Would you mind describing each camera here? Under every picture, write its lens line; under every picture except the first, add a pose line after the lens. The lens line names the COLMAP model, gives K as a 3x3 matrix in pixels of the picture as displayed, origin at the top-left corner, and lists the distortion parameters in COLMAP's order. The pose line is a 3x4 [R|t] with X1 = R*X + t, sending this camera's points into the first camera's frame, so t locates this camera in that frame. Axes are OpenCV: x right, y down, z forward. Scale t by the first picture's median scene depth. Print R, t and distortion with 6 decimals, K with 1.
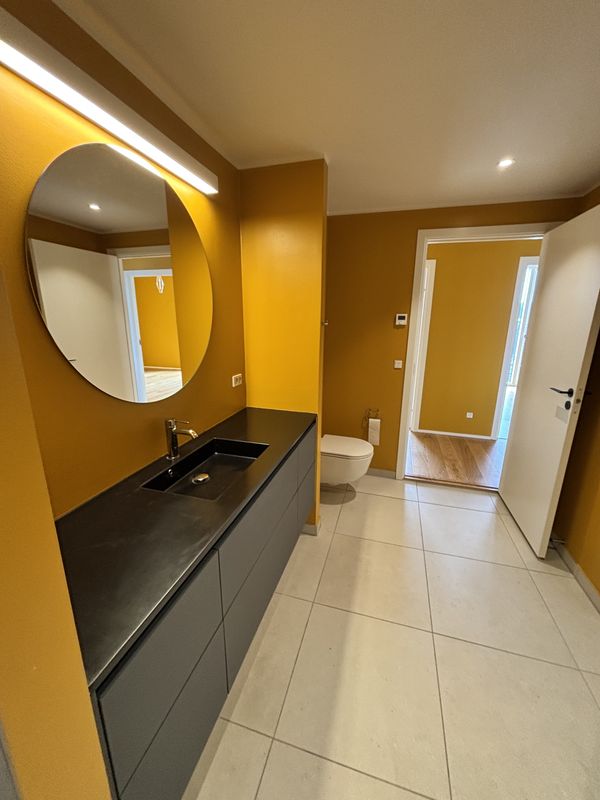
lens RADIAL K [[325.1, 0, 297.7], [0, 325.1, 399.9], [0, 0, 1]] dist [-0.002141, 0.000913]
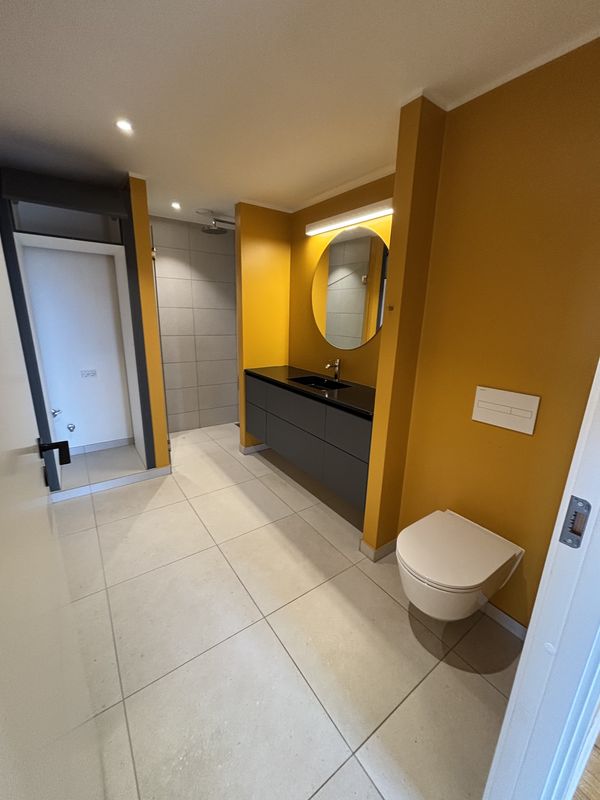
lens RADIAL K [[325.1, 0, 297.8], [0, 325.1, 399.4], [0, 0, 1]] dist [-0.002141, 0.000913]
pose [[-0.619748, 0.196650, -0.759764, 0.958643], [-0.213407, 0.889390, 0.404280, -0.353646], [0.755228, 0.412691, -0.509232, 1.455107]]
